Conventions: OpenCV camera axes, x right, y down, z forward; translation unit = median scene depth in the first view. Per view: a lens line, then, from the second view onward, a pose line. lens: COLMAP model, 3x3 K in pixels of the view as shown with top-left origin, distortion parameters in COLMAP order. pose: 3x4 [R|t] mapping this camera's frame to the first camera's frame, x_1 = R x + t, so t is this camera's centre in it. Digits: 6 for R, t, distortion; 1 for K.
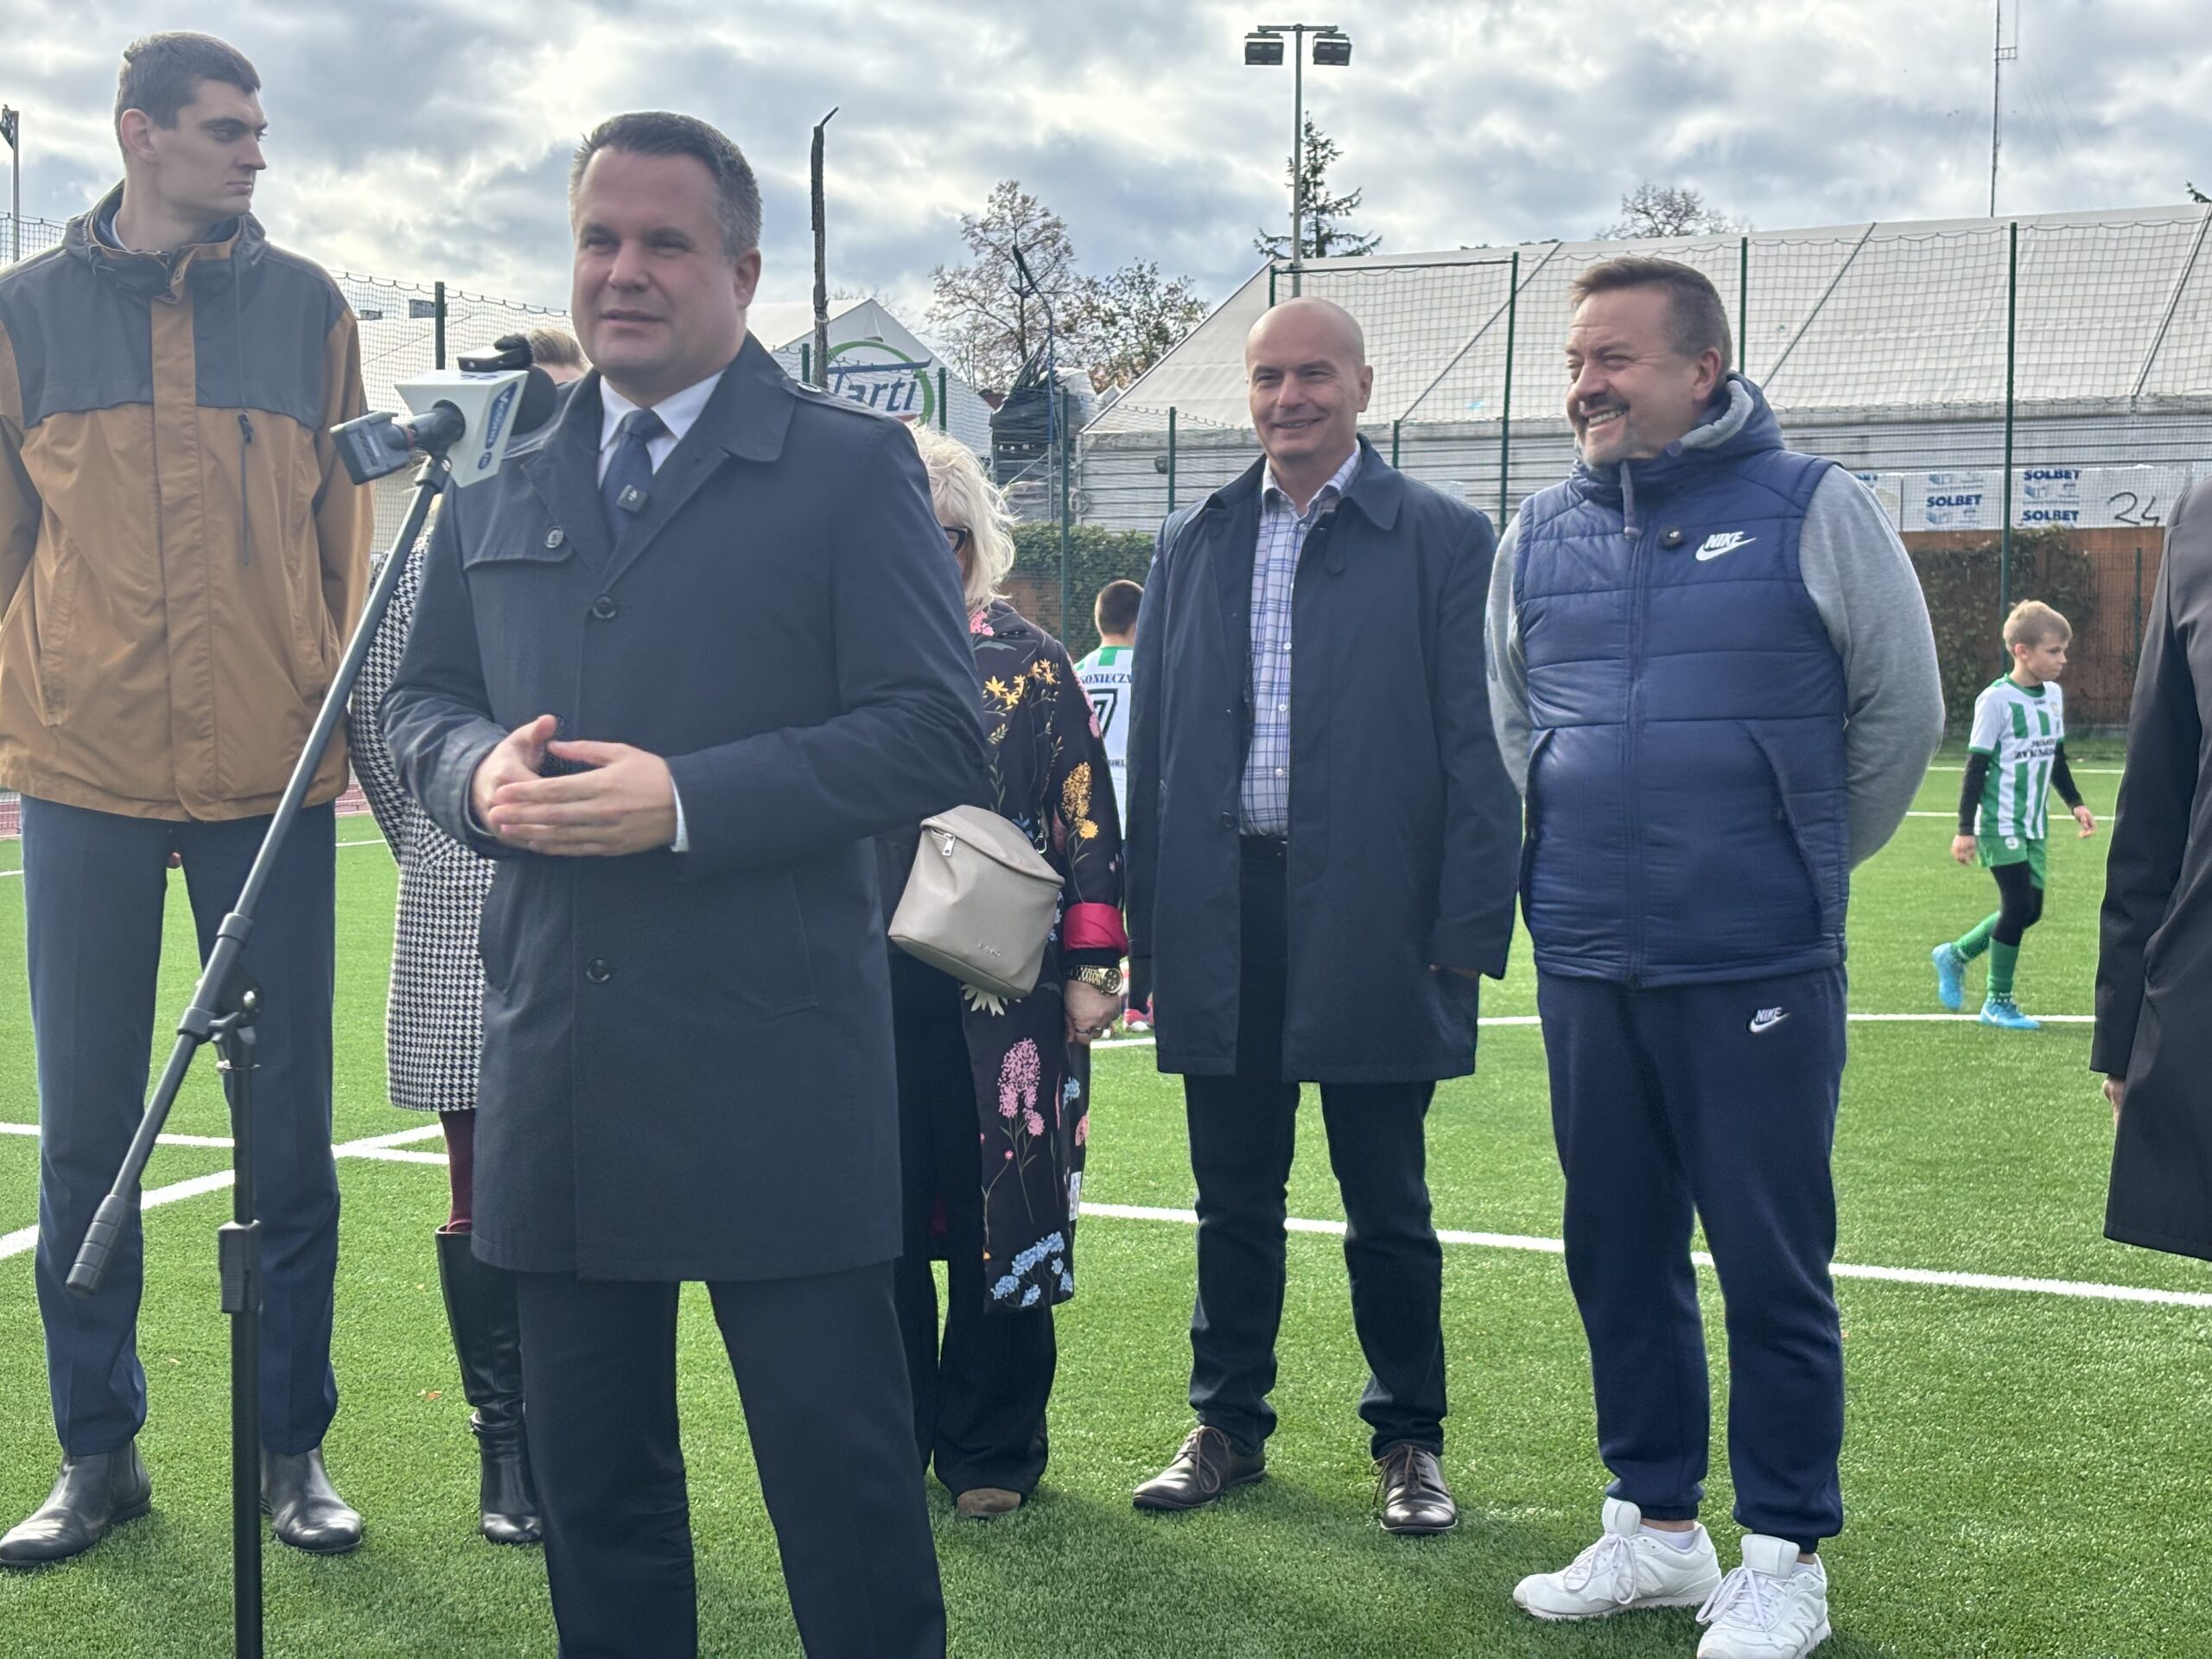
lens RADIAL K [[3351.8, 0, 1106.0], [0, 3351.8, 829.5], [0, 0, 1]] dist [0.393919, -1.890488]
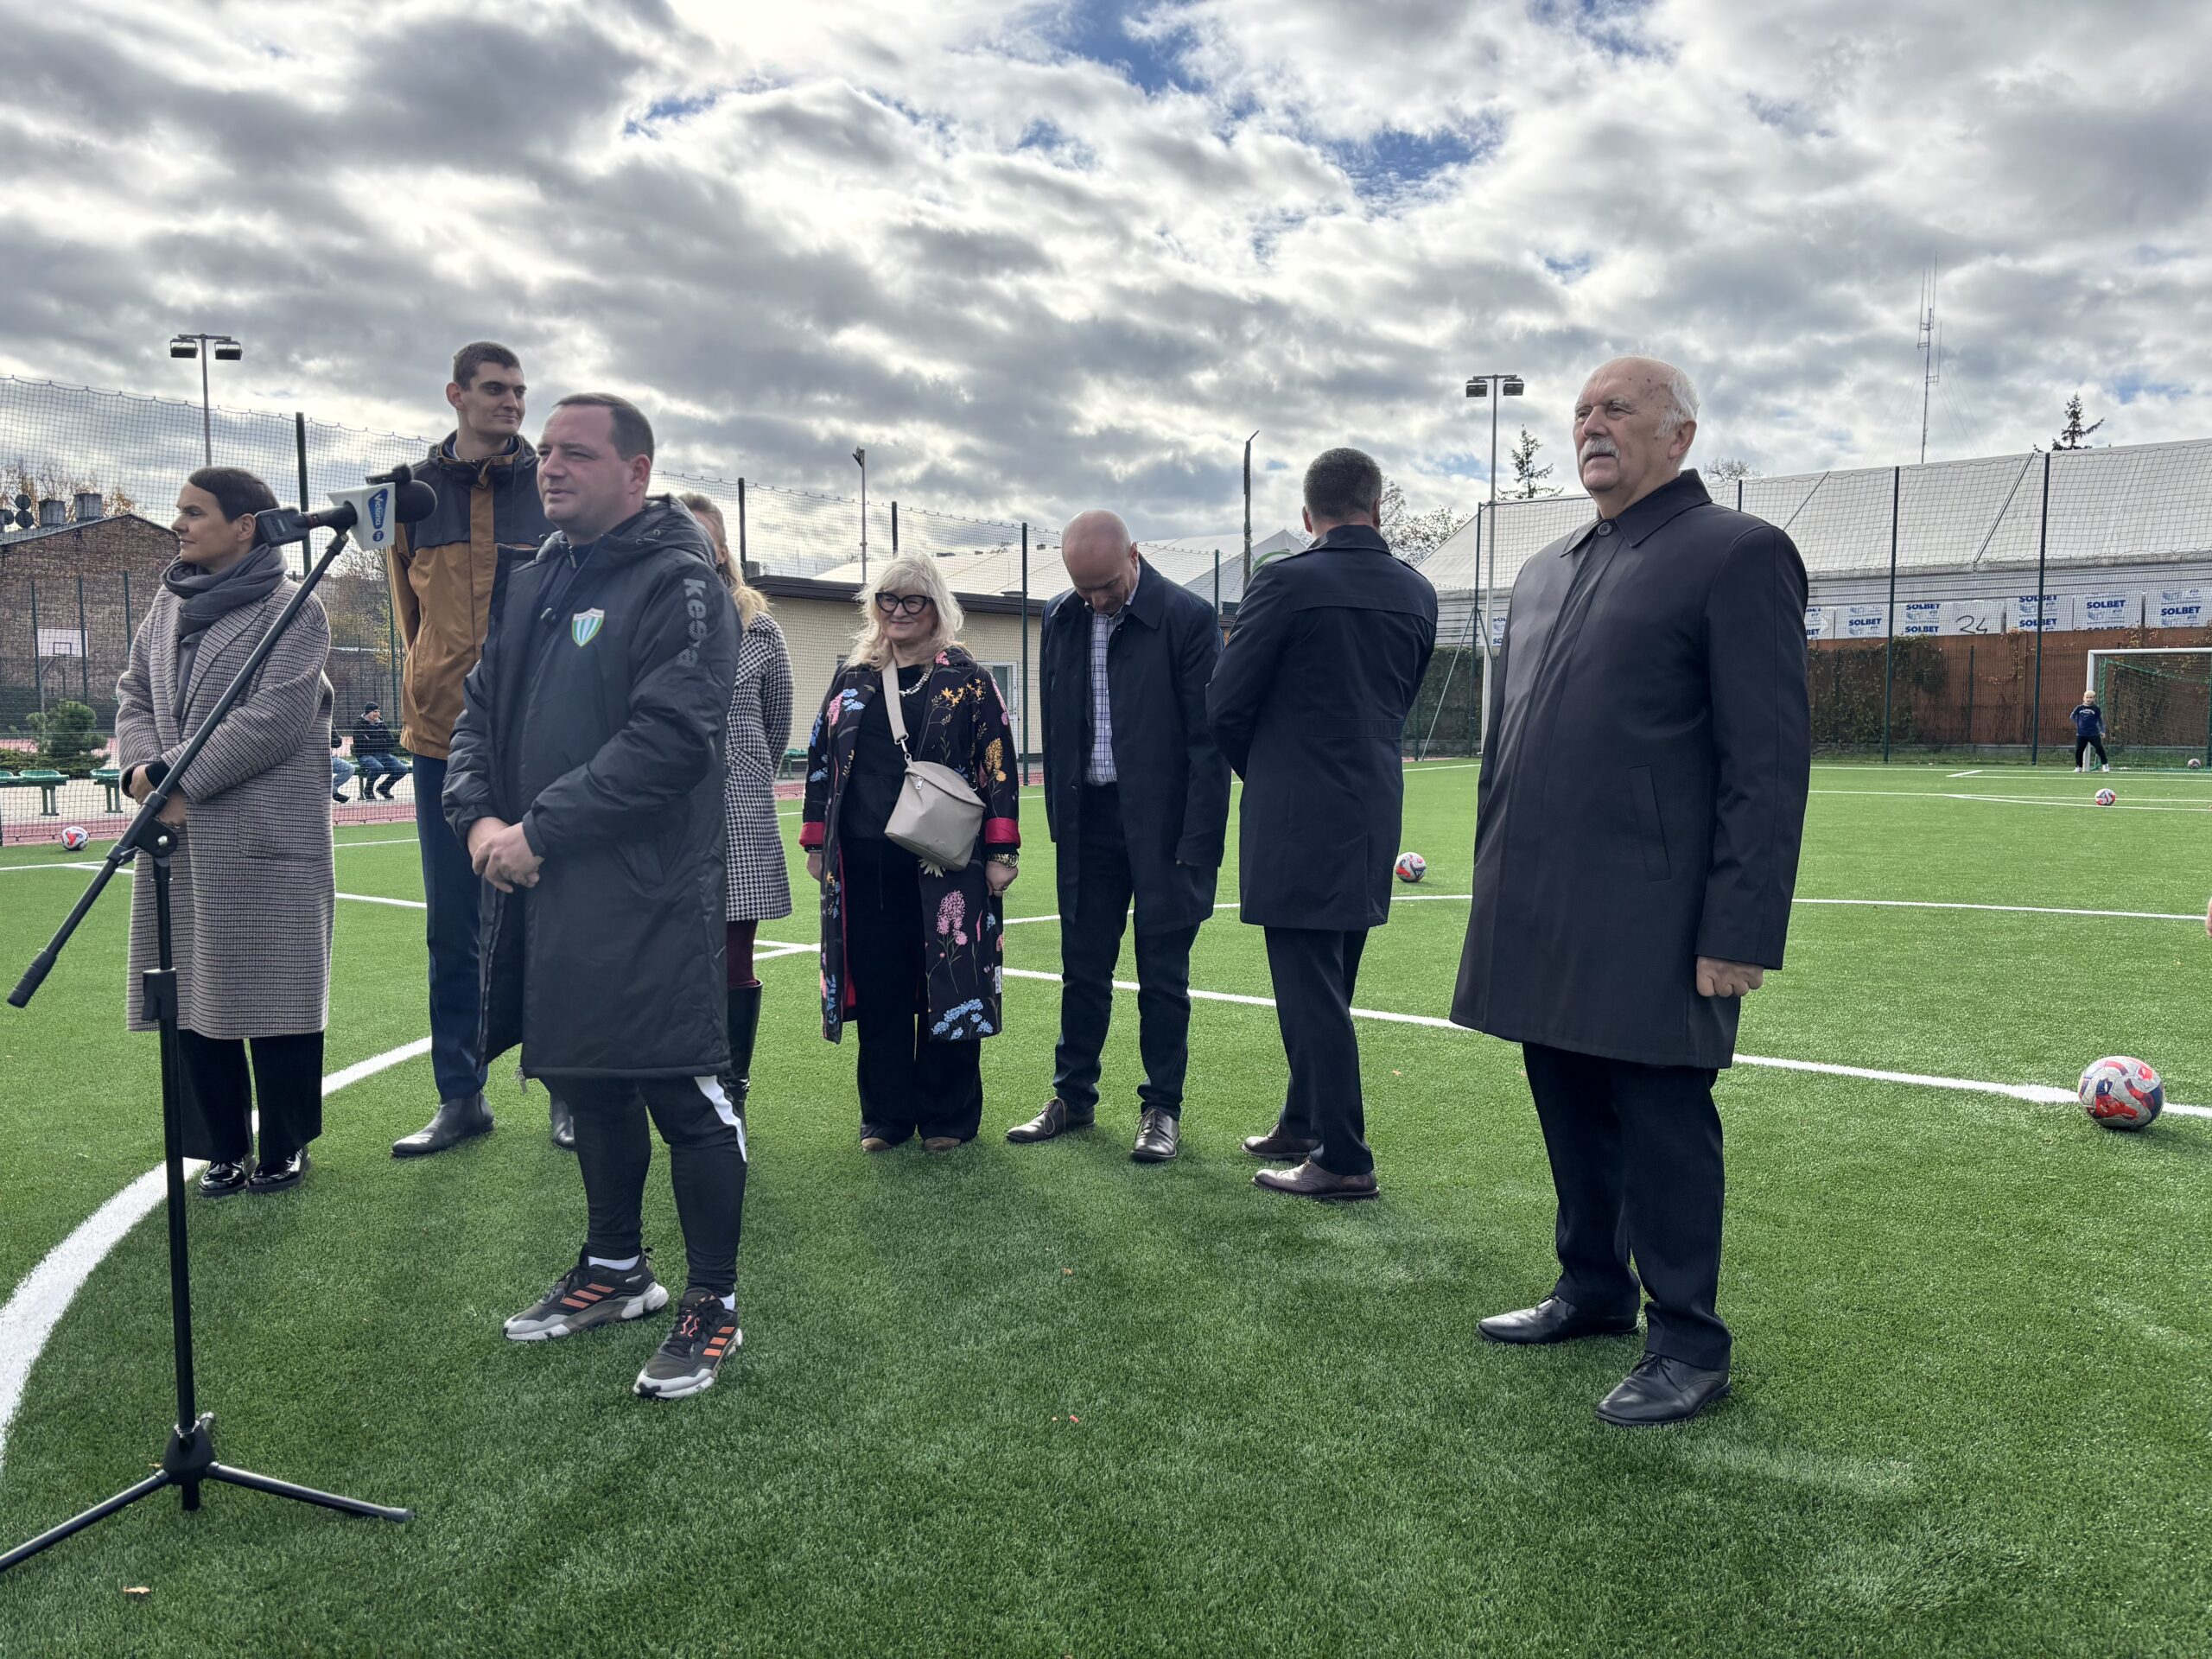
lens RADIAL K [[1692.1, 0, 1105.4], [0, 1692.1, 866.1], [0, 0, 1]] dist [0.107565, -0.160985]
pose [[0.980273, 0.010930, -0.197346, 0.227635], [-0.003942, 0.999352, 0.035767, 0.016269], [0.197609, -0.034284, 0.979681, 0.131339]]
